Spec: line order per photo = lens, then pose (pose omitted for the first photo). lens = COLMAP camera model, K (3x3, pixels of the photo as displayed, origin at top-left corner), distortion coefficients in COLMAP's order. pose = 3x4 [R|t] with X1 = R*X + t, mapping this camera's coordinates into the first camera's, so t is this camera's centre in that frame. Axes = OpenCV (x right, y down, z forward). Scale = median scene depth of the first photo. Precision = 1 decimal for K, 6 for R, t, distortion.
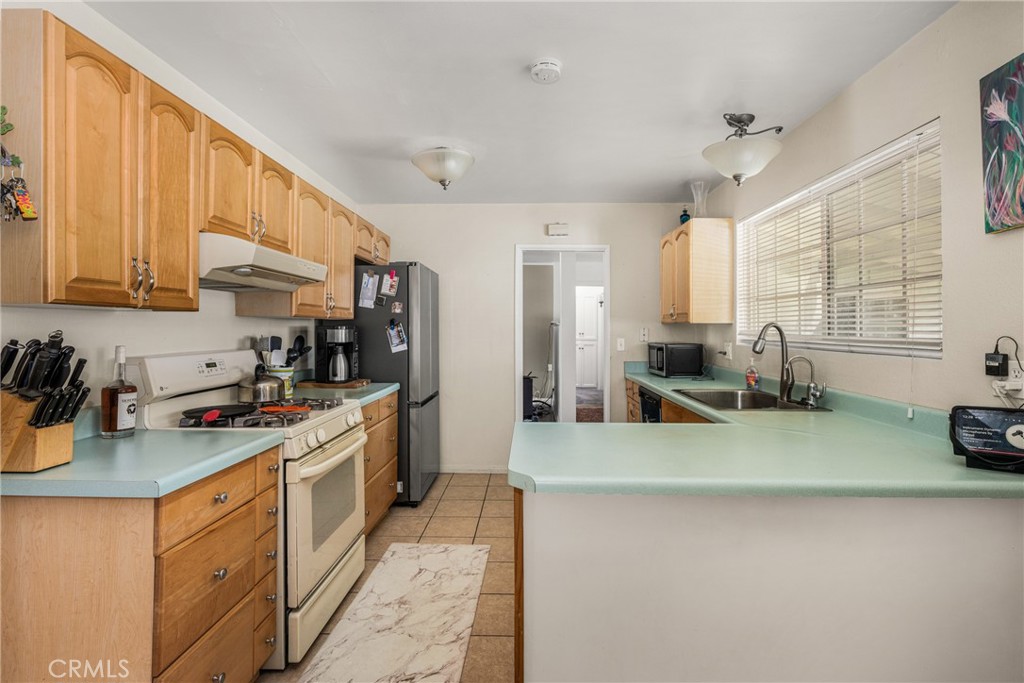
lens RADIAL K [[503.2, 0, 524.0], [0, 503.2, 324.2], [0, 0, 1]] dist [-0.000743, -0.000153]
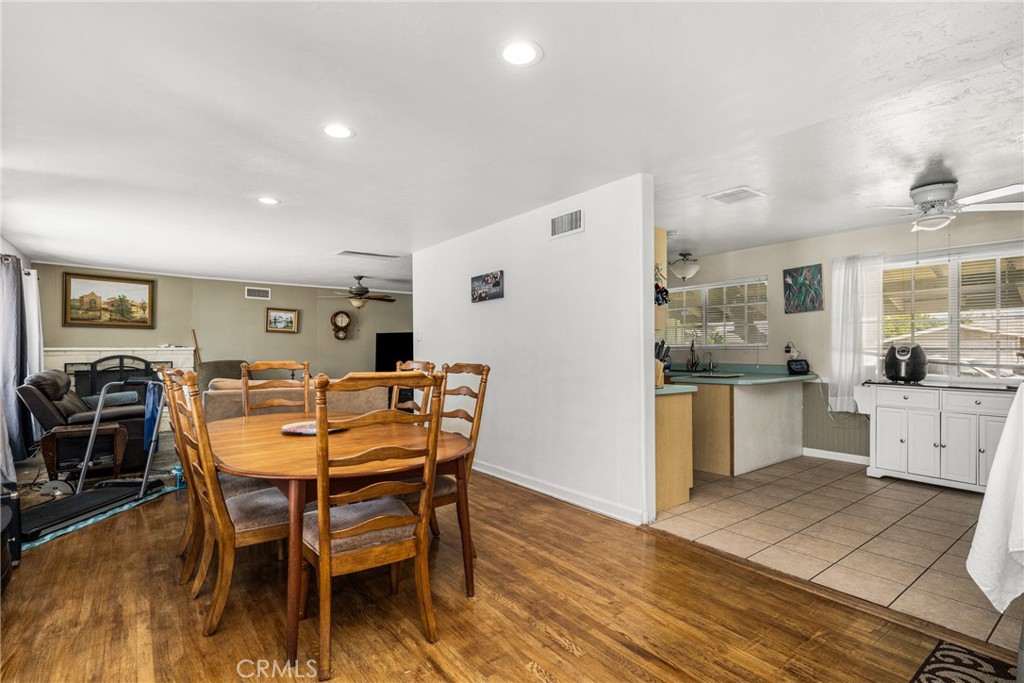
lens RADIAL K [[489.4, 0, 514.4], [0, 489.4, 350.3], [0, 0, 1]] dist [0.002934, 0.000232]
pose [[0.784908, -0.010993, 0.619515, -1.720673], [0.001558, 0.999874, 0.015768, 0.016098], [-0.619610, -0.011412, 0.784827, -0.347060]]
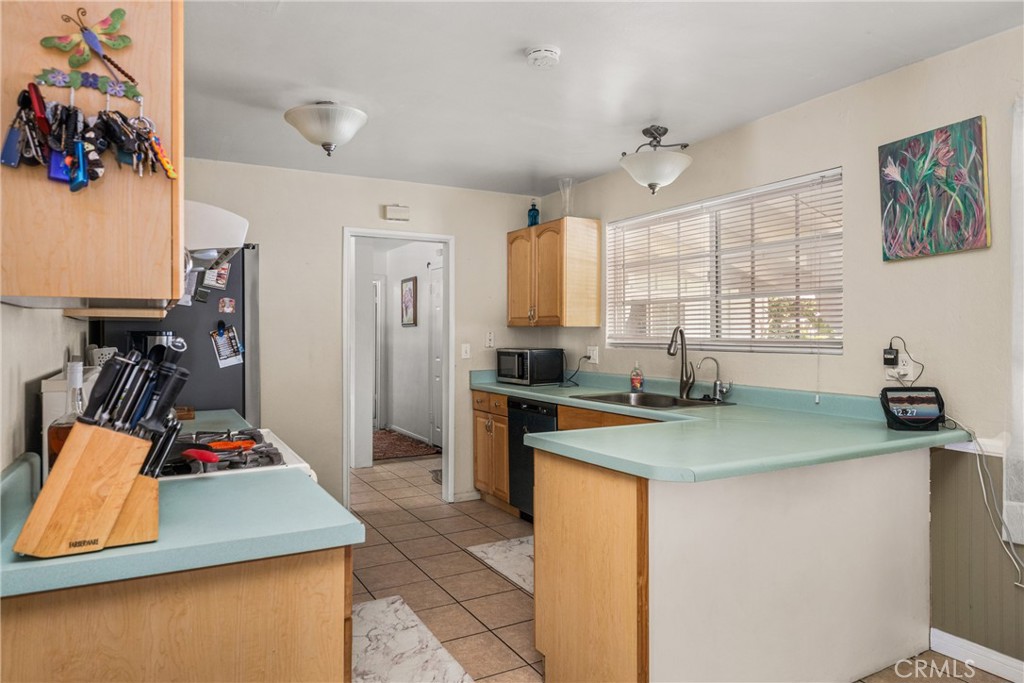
lens RADIAL K [[640.9, 0, 514.2], [0, 640.9, 330.9], [0, 0, 1]] dist [-0.000243, -0.000124]
pose [[0.869192, -0.003375, 0.494463, -0.497064], [0.000998, 0.999987, 0.005072, -0.000858], [-0.494473, -0.003915, 0.869184, -0.009345]]
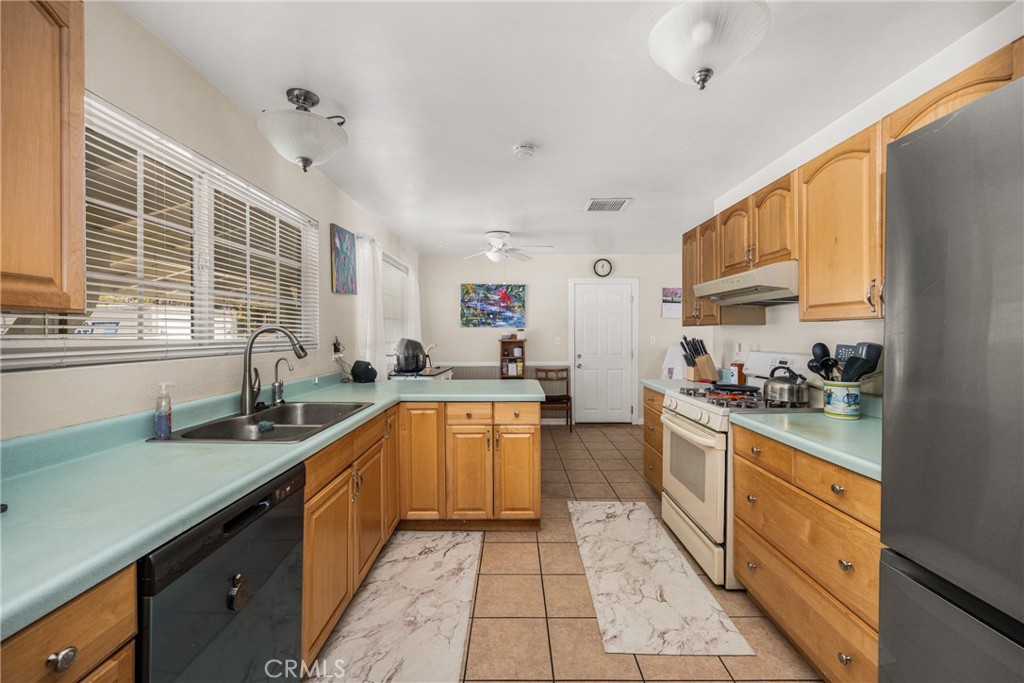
lens RADIAL K [[415.9, 0, 507.8], [0, 415.9, 337.2], [0, 0, 1]] dist [0.001245, 0.000038]
pose [[-0.999979, -0.002313, 0.006008, 0.074275], [-0.002318, 0.999997, -0.000839, 0.019223], [-0.006006, -0.000853, -0.999982, 1.842559]]
